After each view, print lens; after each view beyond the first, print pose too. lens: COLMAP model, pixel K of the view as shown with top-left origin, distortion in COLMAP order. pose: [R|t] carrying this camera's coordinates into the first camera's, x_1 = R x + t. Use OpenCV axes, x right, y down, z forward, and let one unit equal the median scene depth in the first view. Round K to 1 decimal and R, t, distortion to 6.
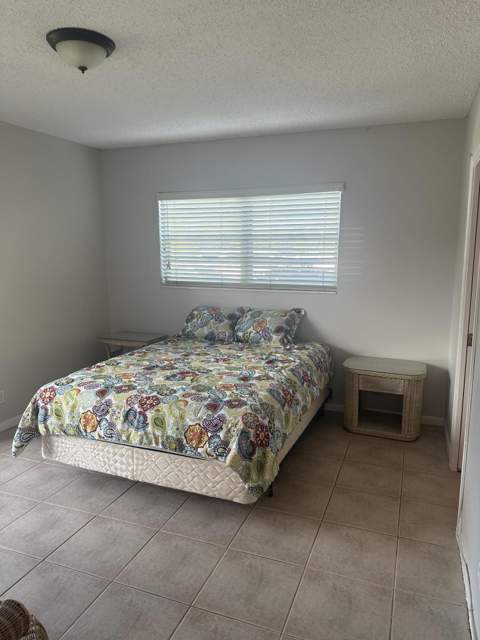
lens RADIAL K [[455.5, 0, 240.0], [0, 455.5, 320.0], [0, 0, 1]] dist [-0.003781, -0.010554]
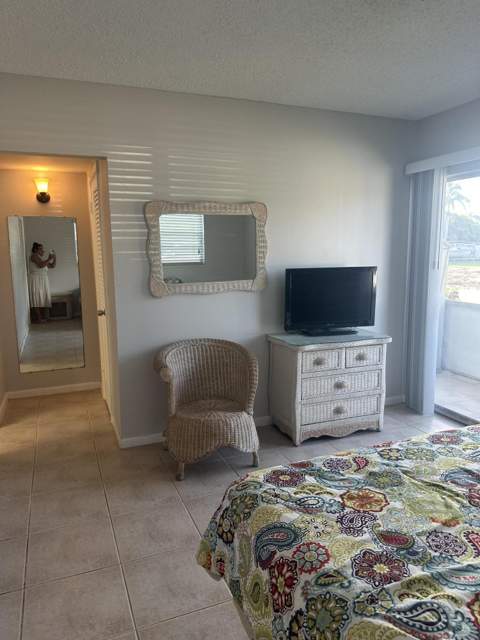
lens RADIAL K [[455.5, 0, 240.0], [0, 455.5, 320.0], [0, 0, 1]] dist [-0.003781, -0.010554]
pose [[-0.722256, 0.119084, -0.681296, 0.394438], [-0.095324, 0.958525, 0.268595, -0.165425], [0.685025, 0.258938, -0.680949, 1.232549]]
